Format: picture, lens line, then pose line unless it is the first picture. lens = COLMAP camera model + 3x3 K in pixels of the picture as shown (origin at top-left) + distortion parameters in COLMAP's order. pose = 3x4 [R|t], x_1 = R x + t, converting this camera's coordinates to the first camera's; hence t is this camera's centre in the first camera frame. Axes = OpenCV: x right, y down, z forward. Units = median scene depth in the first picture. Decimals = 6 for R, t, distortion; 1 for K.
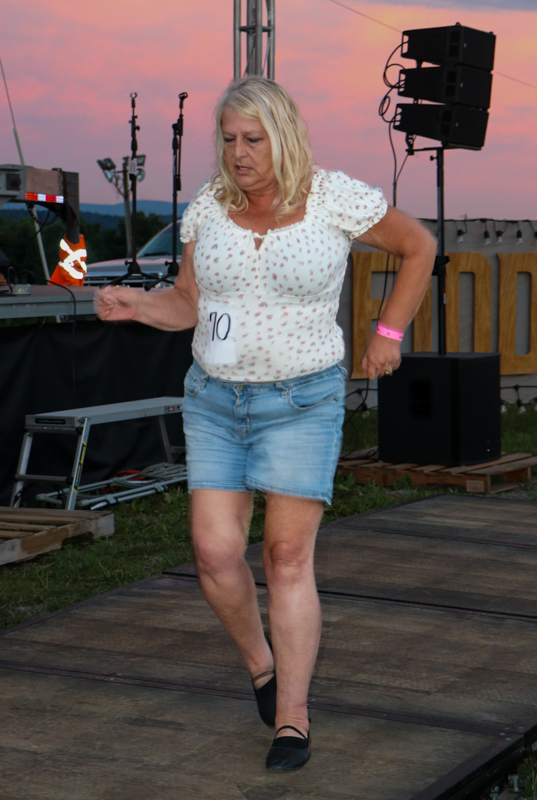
lens RADIAL K [[1790.6, 0, 299.2], [0, 1790.6, 373.5], [0, 0, 1]] dist [0.202503, 0.000000]
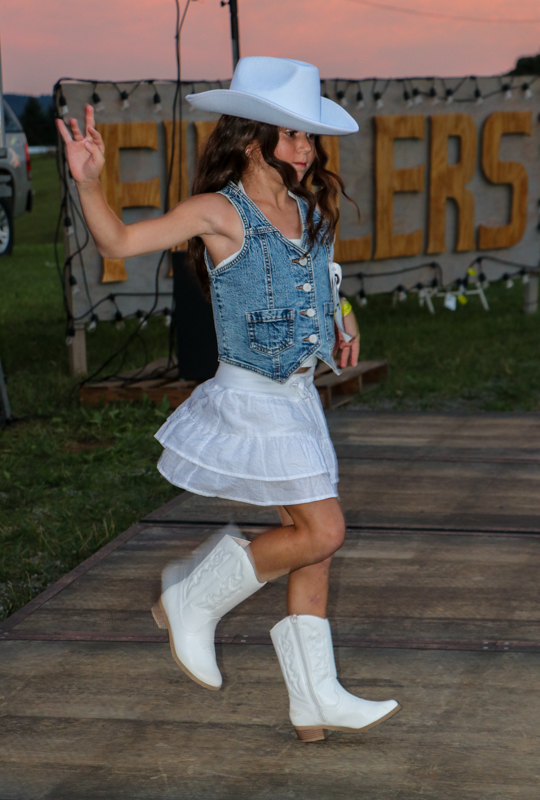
lens RADIAL K [[2219.8, 0, 273.1], [0, 2219.8, 401.9], [0, 0, 1]] dist [0.270991, 0.000000]
pose [[0.968142, -0.063815, 0.242134, -0.252137], [0.050047, 0.996783, 0.062598, -0.003751], [-0.245350, -0.048485, 0.968221, 0.005182]]
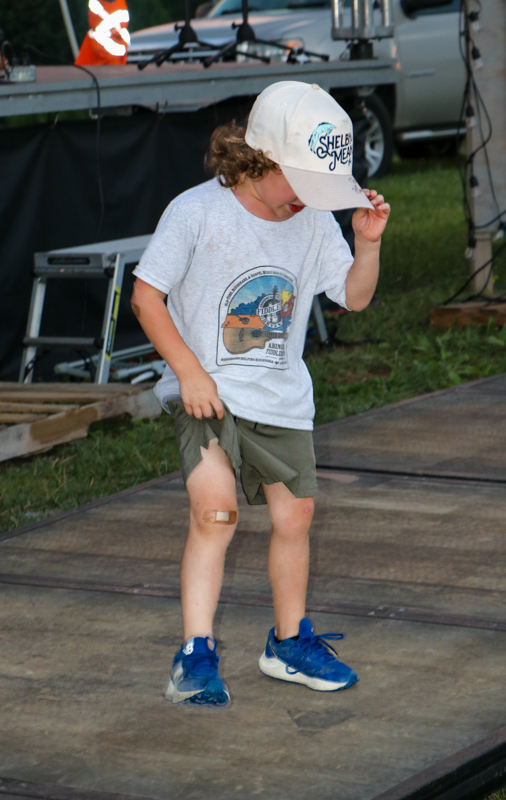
lens RADIAL K [[2743.3, 0, 236.4], [0, 2743.3, 354.0], [0, 0, 1]] dist [0.482125, 0.000000]
pose [[0.994985, -0.036910, -0.092965, 0.035486], [0.042375, 0.997445, 0.057519, 0.005091], [0.090604, -0.061170, 0.994007, -0.095257]]
